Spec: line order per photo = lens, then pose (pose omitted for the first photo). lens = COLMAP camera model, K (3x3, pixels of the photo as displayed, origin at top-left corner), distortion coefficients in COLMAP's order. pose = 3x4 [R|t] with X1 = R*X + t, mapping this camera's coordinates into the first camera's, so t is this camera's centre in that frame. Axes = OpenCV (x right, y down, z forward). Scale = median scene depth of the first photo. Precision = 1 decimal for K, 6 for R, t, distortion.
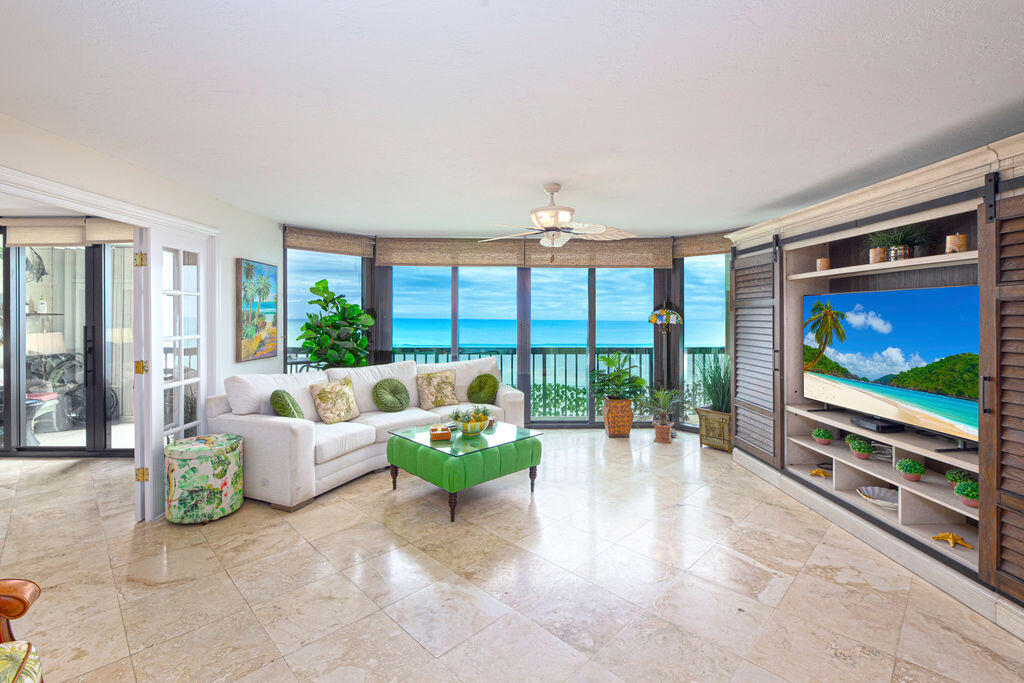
lens RADIAL K [[459.1, 0, 511.6], [0, 459.1, 320.8], [0, 0, 1]] dist [-0.000743, -0.000500]
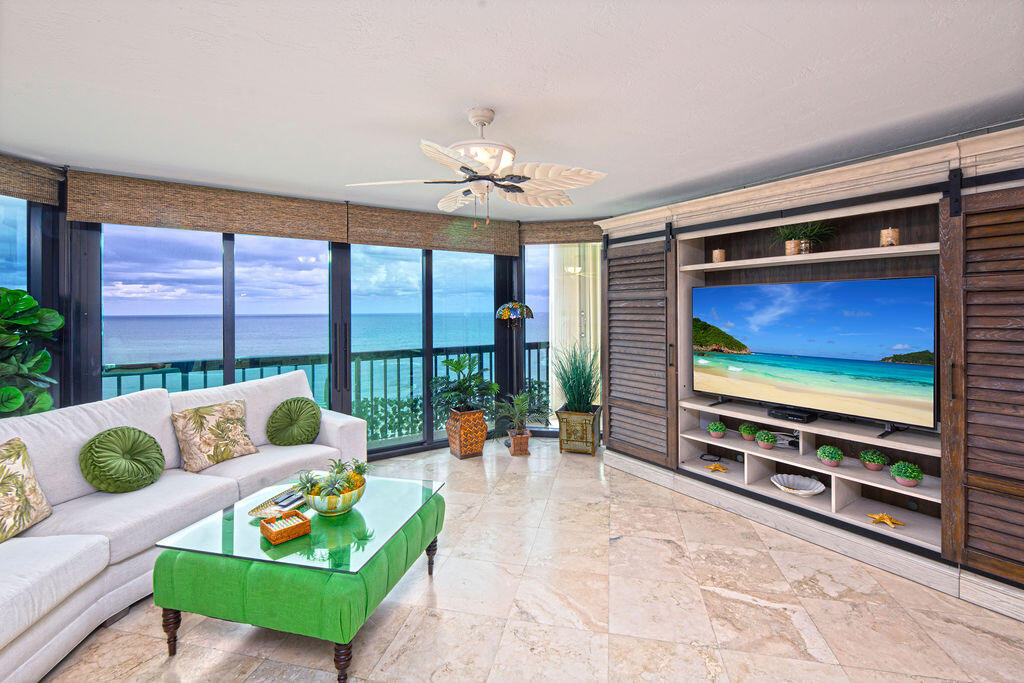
lens RADIAL K [[457.1, 0, 508.7], [0, 457.1, 311.1], [0, 0, 1]] dist [-0.000302, -0.000361]
pose [[0.842339, -0.005949, 0.538915, -0.179979], [0.012481, 0.999886, -0.008470, -0.000720], [-0.538803, 0.013861, 0.842318, 0.320473]]
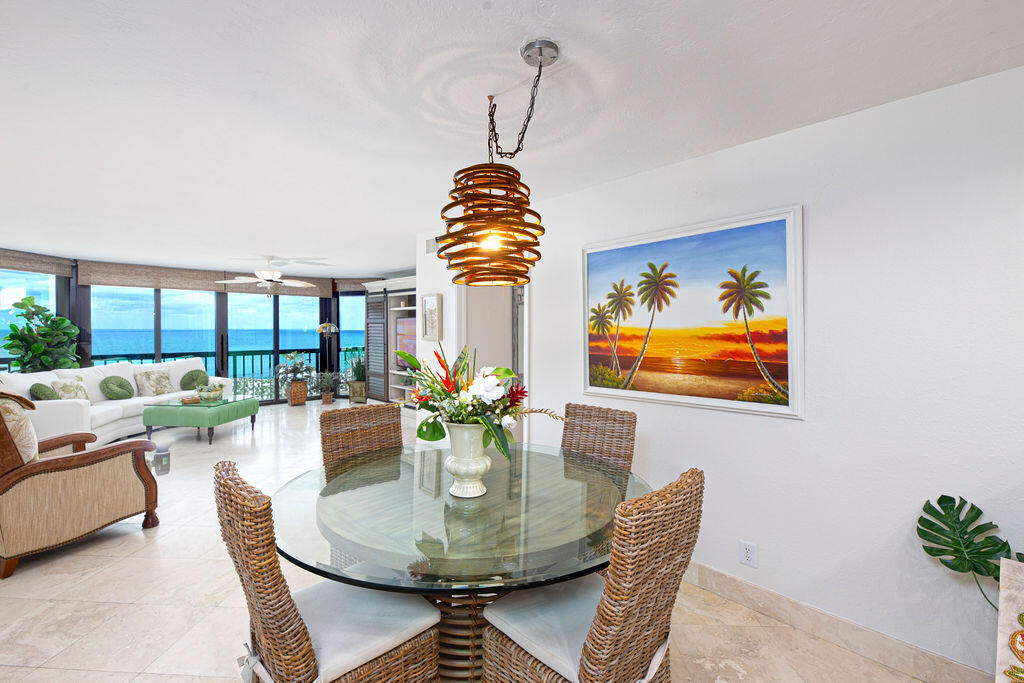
lens RADIAL K [[456.6, 0, 512.0], [0, 456.6, 333.7], [0, 0, 1]] dist [0.000562, 0.000012]
pose [[0.744027, -0.008149, 0.668100, -0.310719], [0.007011, 0.999966, 0.004389, 0.009947], [-0.668113, 0.001418, 0.744059, -0.761761]]
